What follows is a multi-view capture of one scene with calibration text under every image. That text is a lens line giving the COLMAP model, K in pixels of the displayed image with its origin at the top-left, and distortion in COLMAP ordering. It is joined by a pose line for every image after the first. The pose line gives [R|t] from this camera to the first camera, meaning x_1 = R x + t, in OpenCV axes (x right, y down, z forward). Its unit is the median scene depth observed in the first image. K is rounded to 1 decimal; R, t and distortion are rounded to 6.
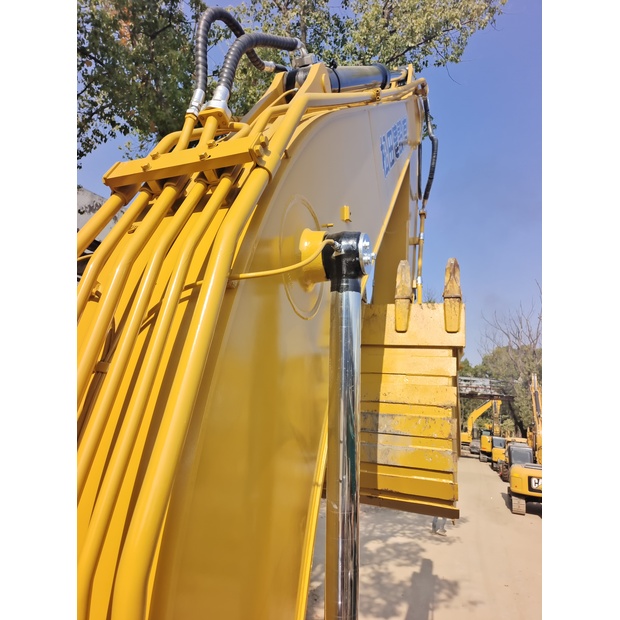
lens RADIAL K [[413.4, 0, 317.1], [0, 413.4, 309.9], [0, 0, 1]] dist [0.055702, -0.060489]
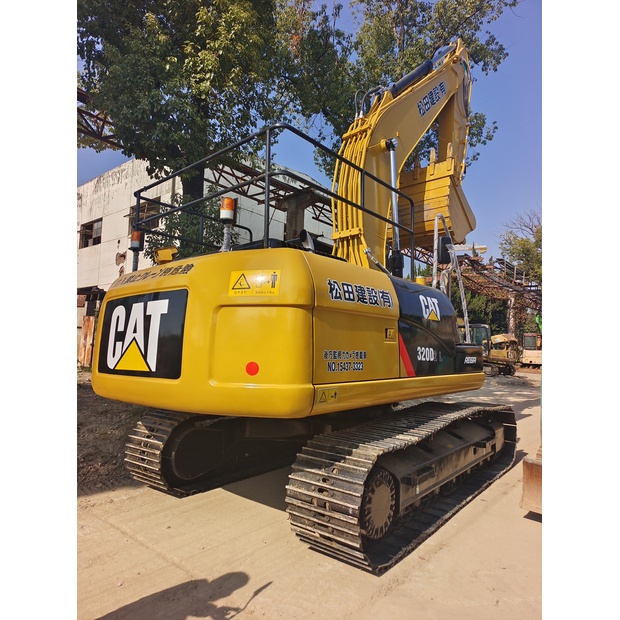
lens RADIAL K [[413.4, 0, 317.1], [0, 413.4, 309.9], [0, 0, 1]] dist [0.055702, -0.060489]
pose [[0.932454, -0.073003, -0.353837, 0.828204], [0.115591, 0.988176, 0.100734, 1.161850], [0.342299, -0.134830, 0.929867, -3.947721]]
